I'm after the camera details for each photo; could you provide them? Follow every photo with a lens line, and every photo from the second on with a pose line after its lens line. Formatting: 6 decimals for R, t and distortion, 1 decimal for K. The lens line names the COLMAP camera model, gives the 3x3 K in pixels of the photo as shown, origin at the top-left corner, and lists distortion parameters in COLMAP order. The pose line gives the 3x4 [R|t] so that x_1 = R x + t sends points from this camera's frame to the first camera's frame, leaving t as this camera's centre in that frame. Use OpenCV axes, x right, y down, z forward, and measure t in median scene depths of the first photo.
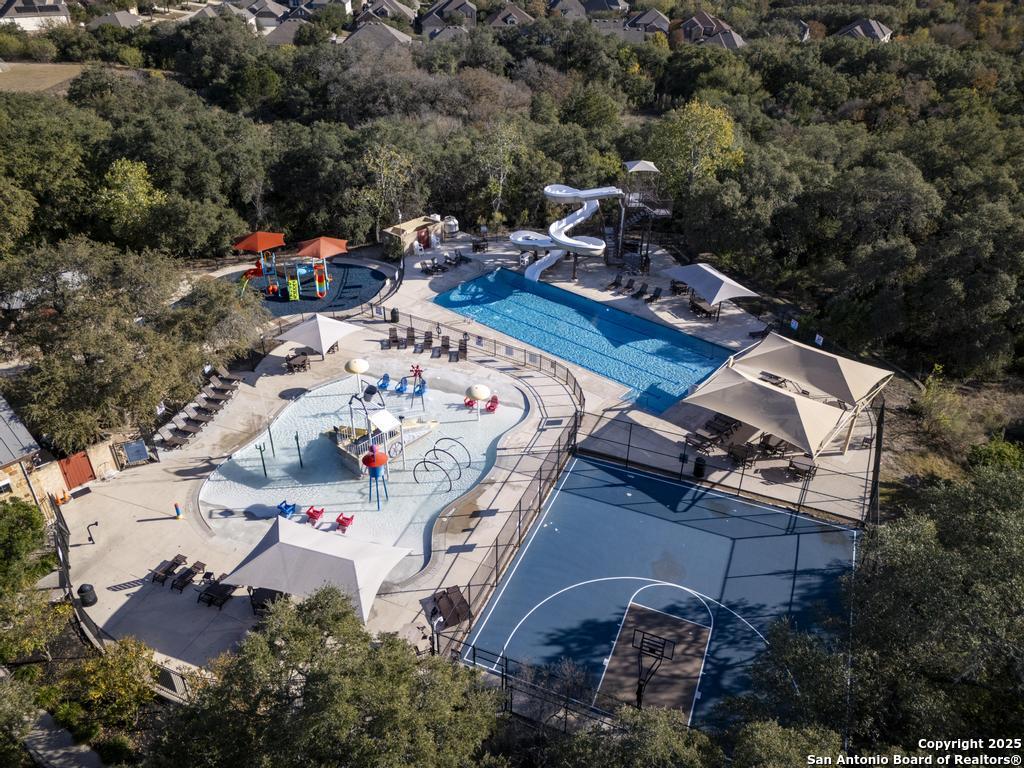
lens RADIAL K [[748.9, 0, 512.0], [0, 748.9, 384.0], [0, 0, 1]] dist [0.032373, -0.005542]
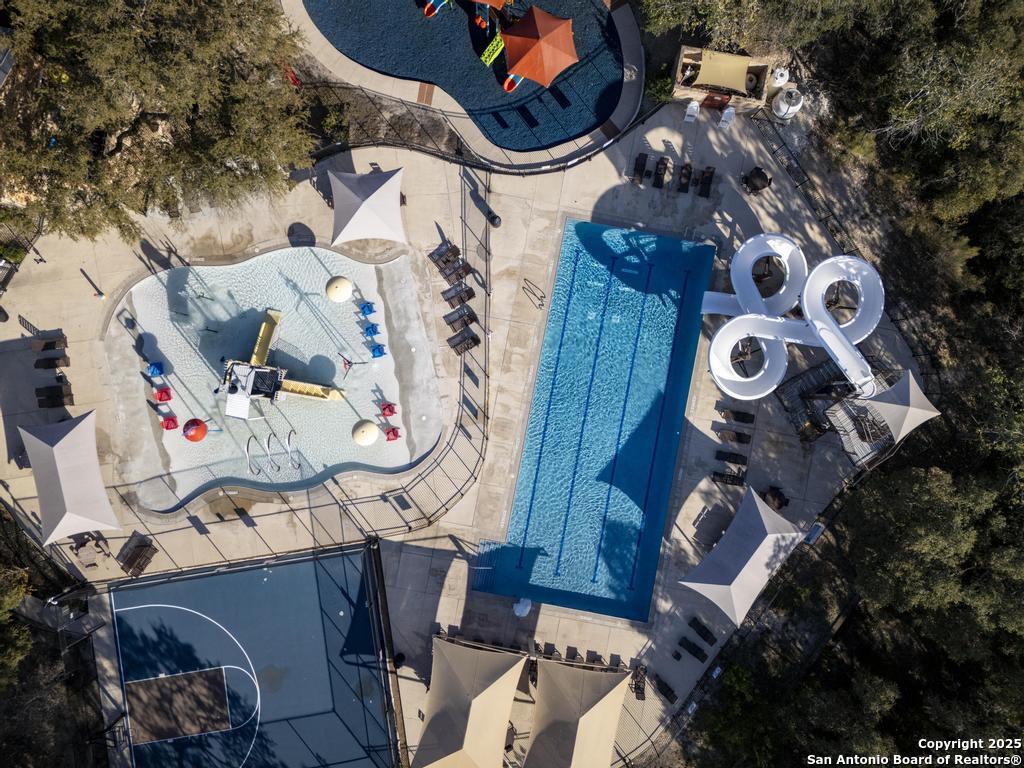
lens RADIAL K [[748.9, 0, 512.0], [0, 748.9, 384.0], [0, 0, 1]] dist [0.032373, -0.005542]
pose [[0.514418, 0.857537, -0.001831, -0.000832], [-0.469582, 0.283477, 0.836142, -0.998242], [0.717542, -0.429267, 0.548510, 0.721552]]
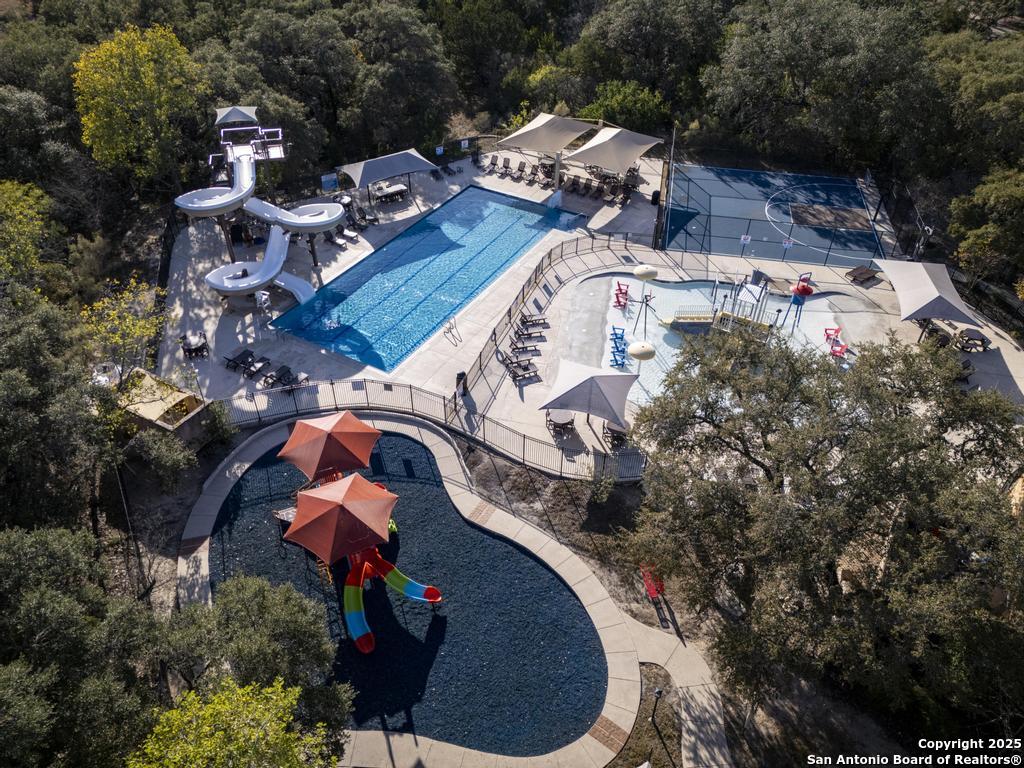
lens RADIAL K [[748.9, 0, 512.0], [0, 748.9, 384.0], [0, 0, 1]] dist [0.032373, -0.005542]
pose [[-0.199463, -0.639078, 0.742828, -0.998781], [0.505227, 0.582464, 0.636774, -0.743577], [-0.839619, 0.502310, 0.206699, 1.147910]]
